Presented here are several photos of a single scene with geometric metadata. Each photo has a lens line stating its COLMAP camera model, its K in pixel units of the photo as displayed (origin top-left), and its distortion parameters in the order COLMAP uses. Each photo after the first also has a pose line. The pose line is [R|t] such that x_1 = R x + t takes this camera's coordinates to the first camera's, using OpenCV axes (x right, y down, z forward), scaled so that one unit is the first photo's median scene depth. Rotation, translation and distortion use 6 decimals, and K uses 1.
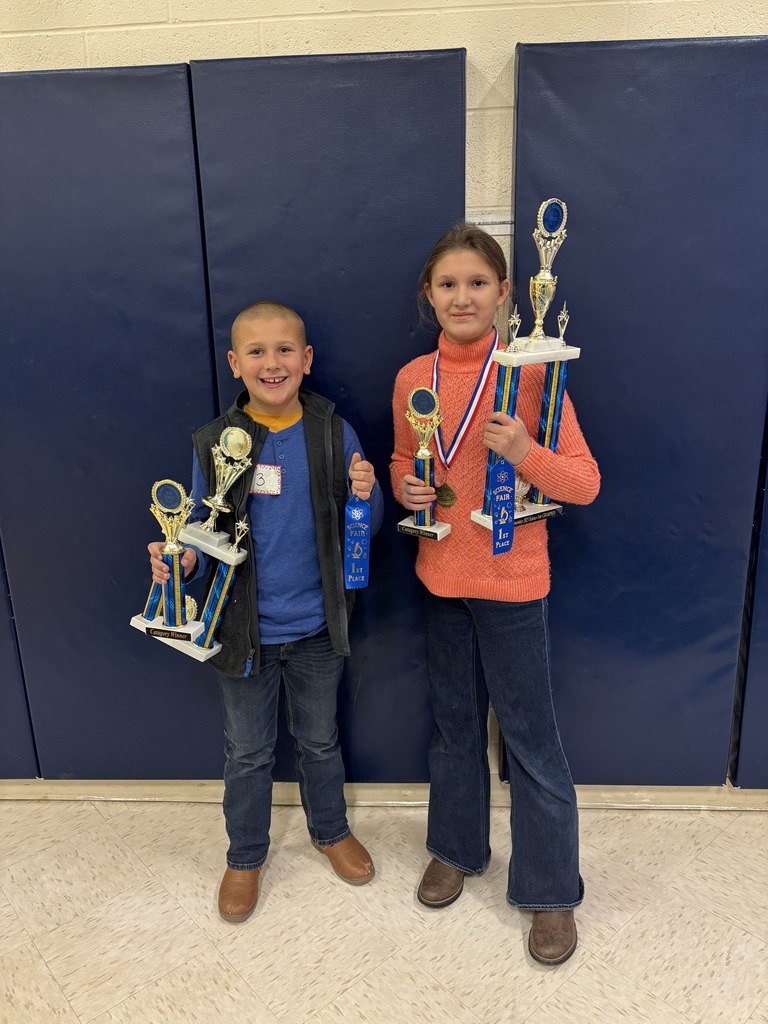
lens RADIAL K [[787.1, 0, 383.2], [0, 787.1, 521.2], [0, 0, 1]] dist [0.064979, -0.070837]
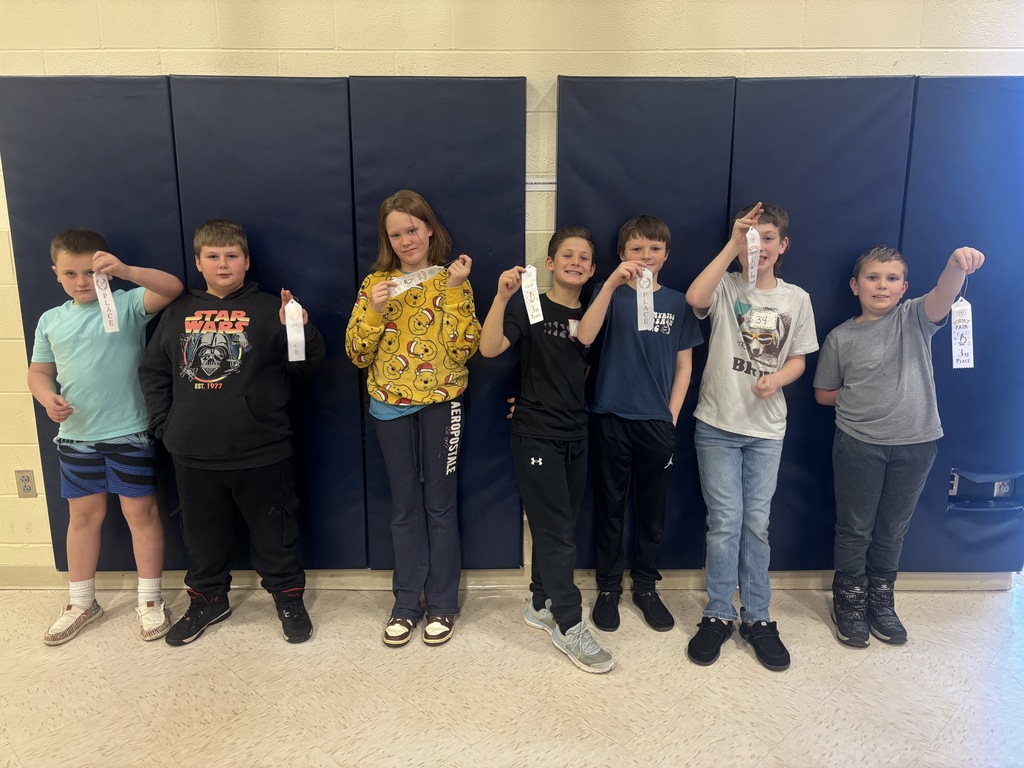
lens RADIAL K [[787.1, 0, 516.1], [0, 787.1, 391.9], [0, 0, 1]] dist [0.064979, -0.070837]
pose [[0.997757, 0.014408, 0.065377, -0.010056], [-0.010732, 0.998360, -0.056234, 0.117560], [-0.066080, 0.055406, 0.996275, -0.512848]]
